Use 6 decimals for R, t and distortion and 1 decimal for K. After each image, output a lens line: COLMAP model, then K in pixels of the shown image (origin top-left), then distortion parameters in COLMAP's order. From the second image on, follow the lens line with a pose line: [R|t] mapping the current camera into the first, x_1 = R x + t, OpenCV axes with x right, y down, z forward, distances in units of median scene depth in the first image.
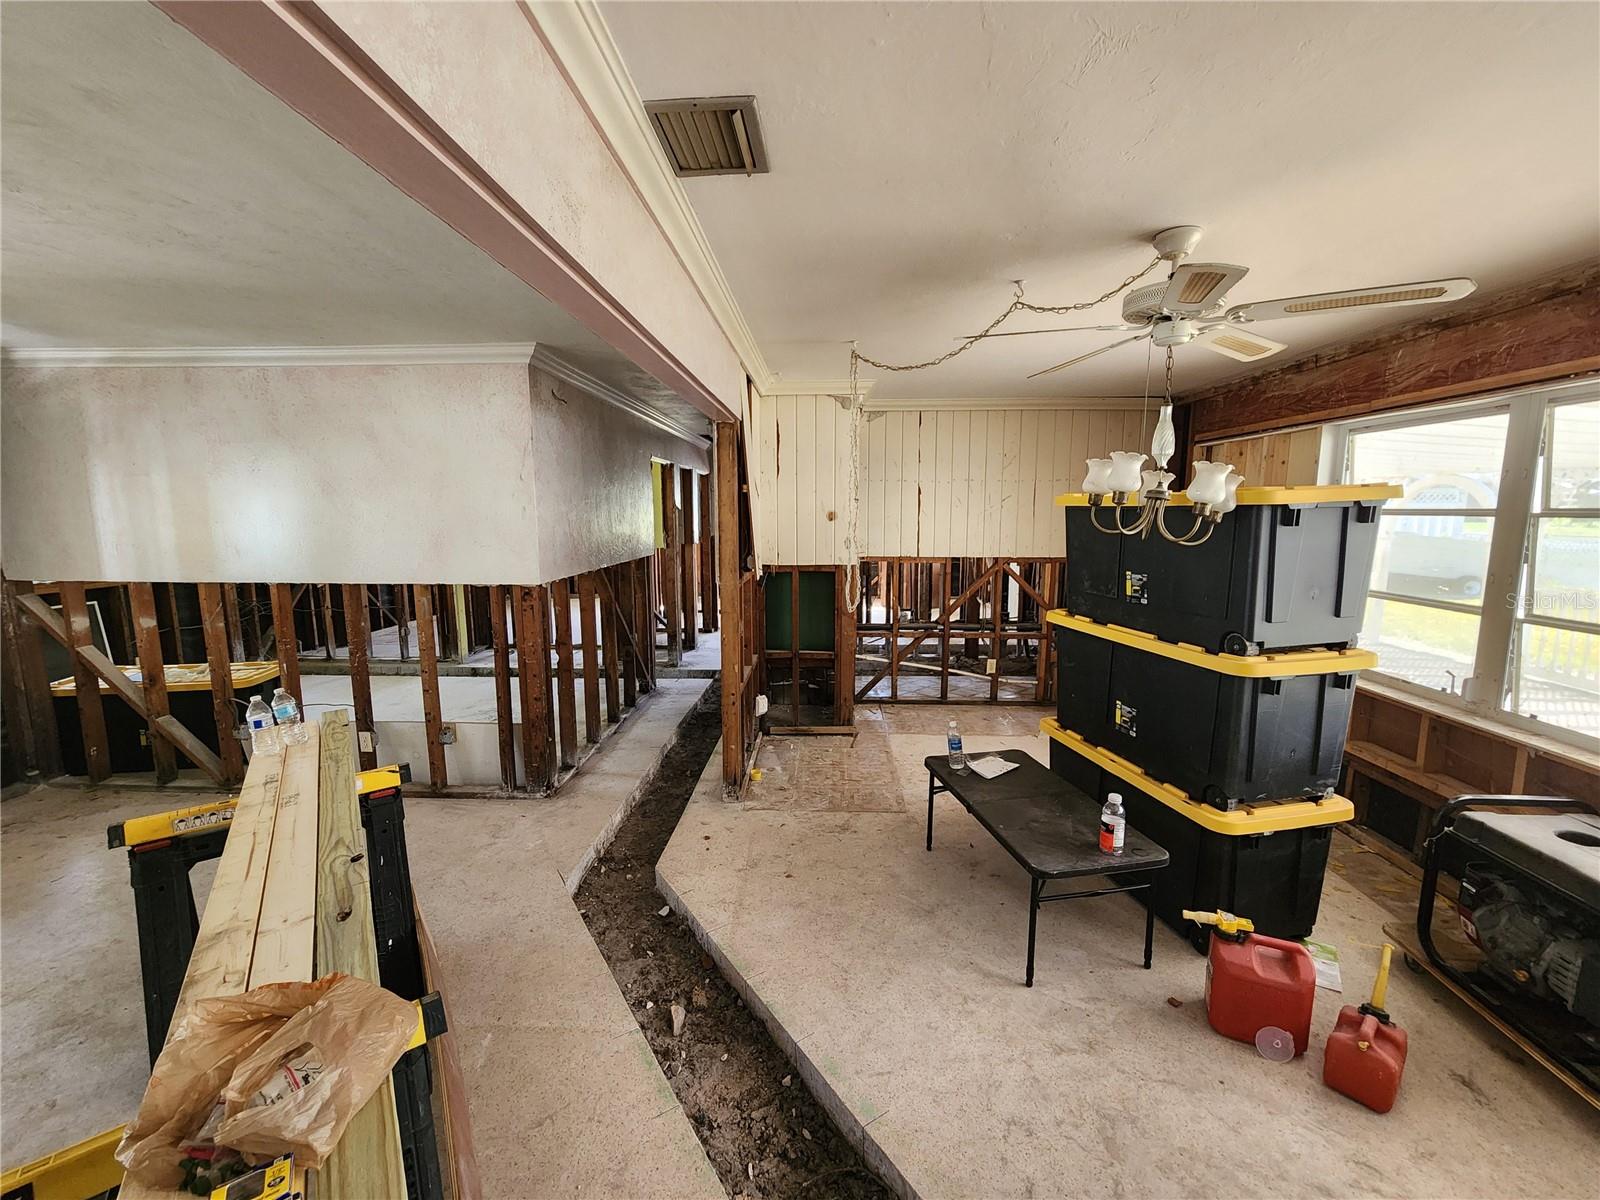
lens RADIAL K [[649.5, 0, 801.0], [0, 649.5, 600.0], [0, 0, 1]] dist [-0.001437, -0.001186]
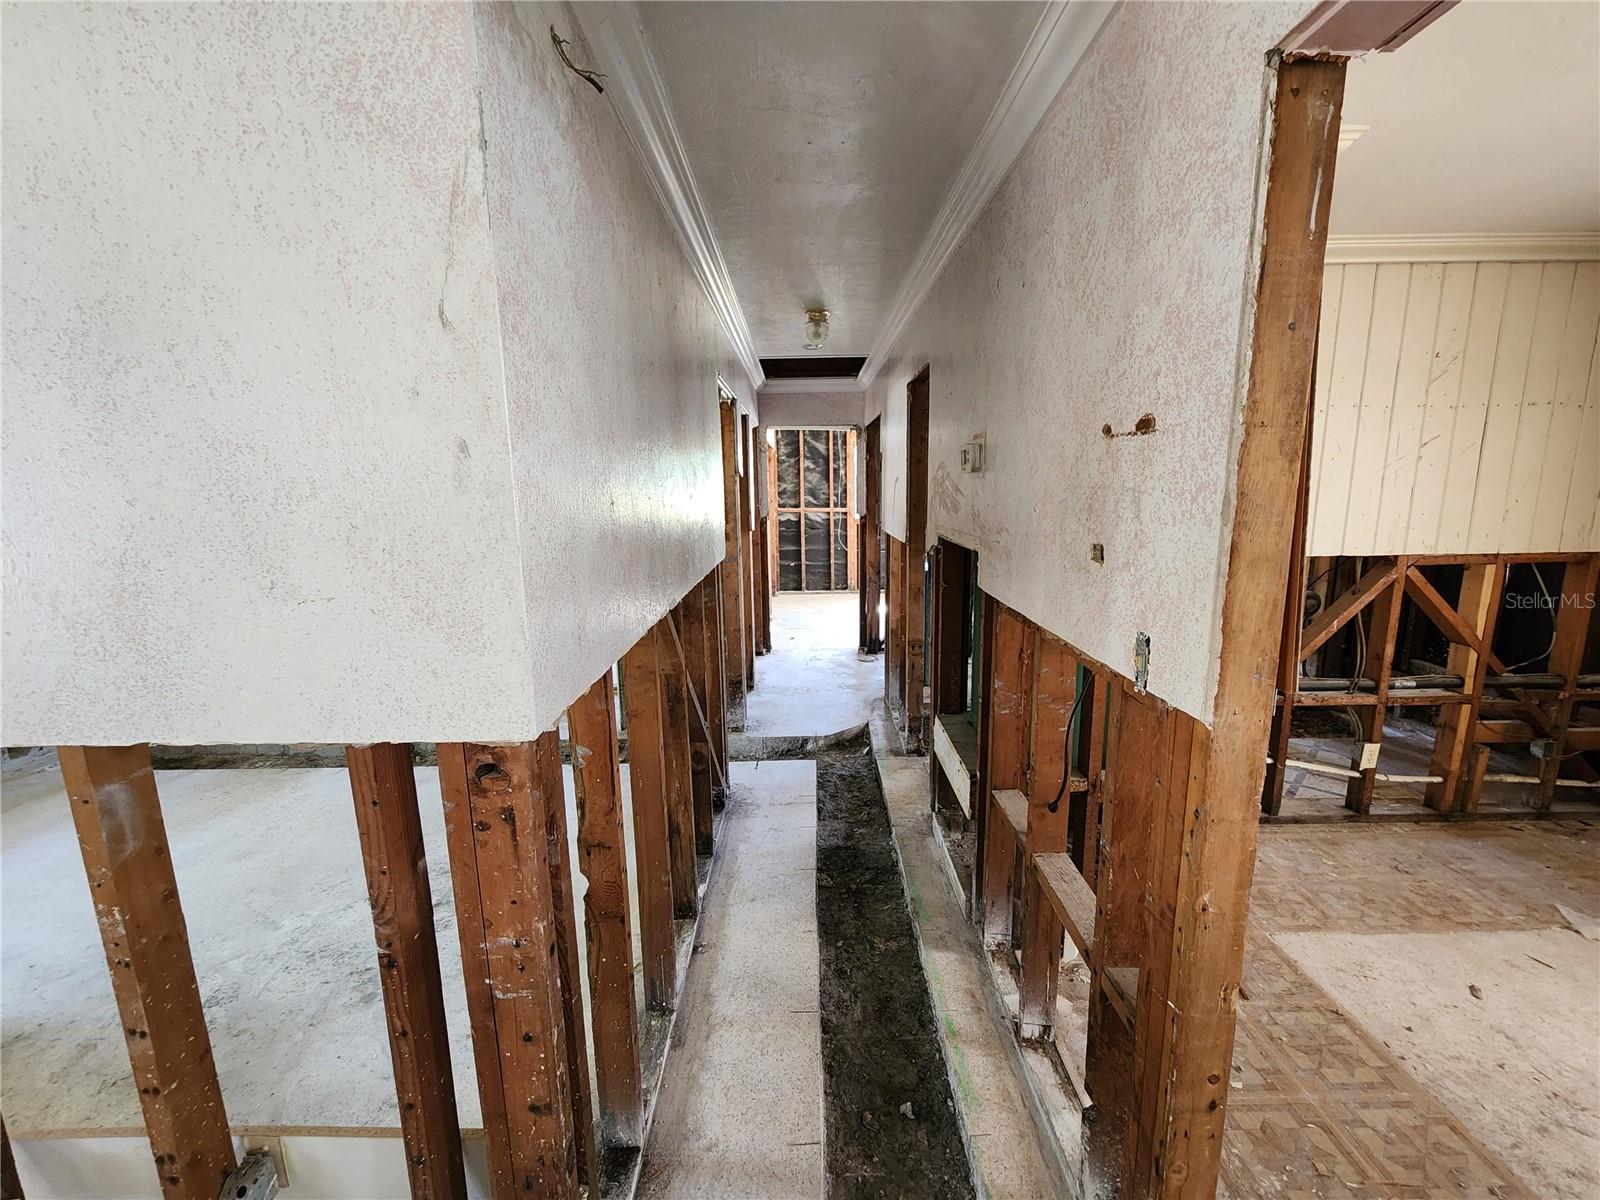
lens RADIAL K [[649.5, 0, 807.9], [0, 649.5, 600.0], [0, 0, 1]] dist [-0.001437, -0.001186]
pose [[0.998514, -0.021882, 0.049910, -0.238188], [0.020251, 0.999252, 0.032953, -0.065151], [-0.050594, -0.031894, 0.998210, 0.574771]]
